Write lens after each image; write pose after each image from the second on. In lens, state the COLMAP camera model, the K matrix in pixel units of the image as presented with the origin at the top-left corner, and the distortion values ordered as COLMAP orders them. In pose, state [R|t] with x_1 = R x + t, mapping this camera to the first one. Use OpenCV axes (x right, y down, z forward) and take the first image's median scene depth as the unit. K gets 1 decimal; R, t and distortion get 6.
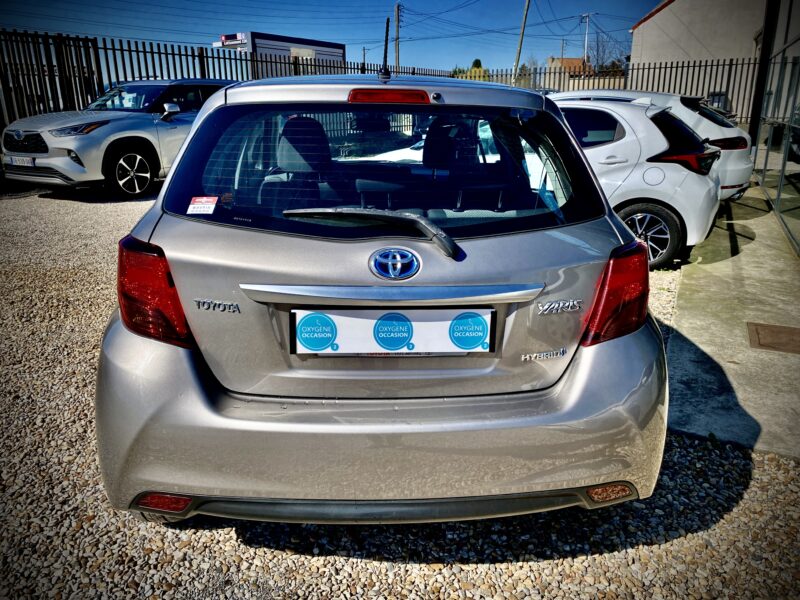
lens RADIAL K [[629.7, 0, 397.5], [0, 629.7, 297.5], [0, 0, 1]] dist [0.008336, 0.008478]
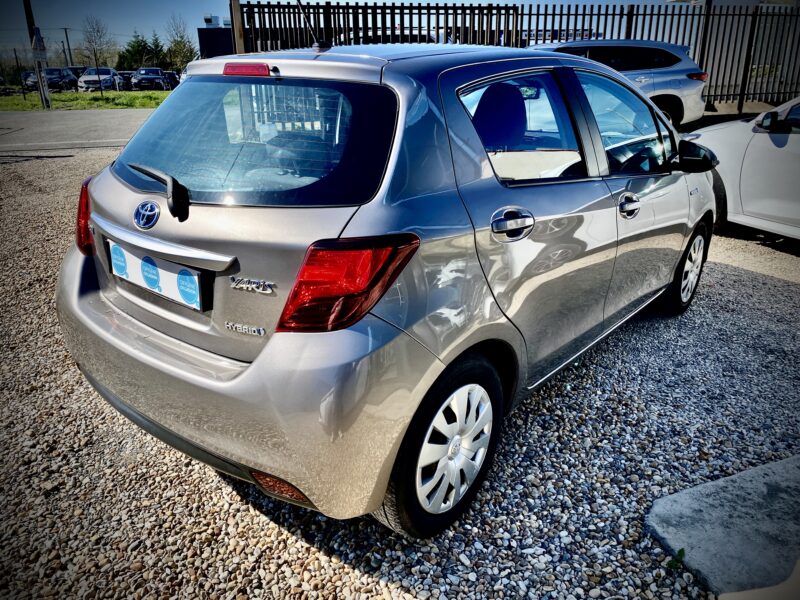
lens RADIAL K [[629.7, 0, 397.5], [0, 629.7, 297.5], [0, 0, 1]] dist [0.008336, 0.008478]
pose [[0.751004, 0.258728, -0.607497, 0.690536], [-0.223049, 0.965358, 0.135399, -0.103414], [0.621484, 0.033816, 0.782697, 0.236660]]
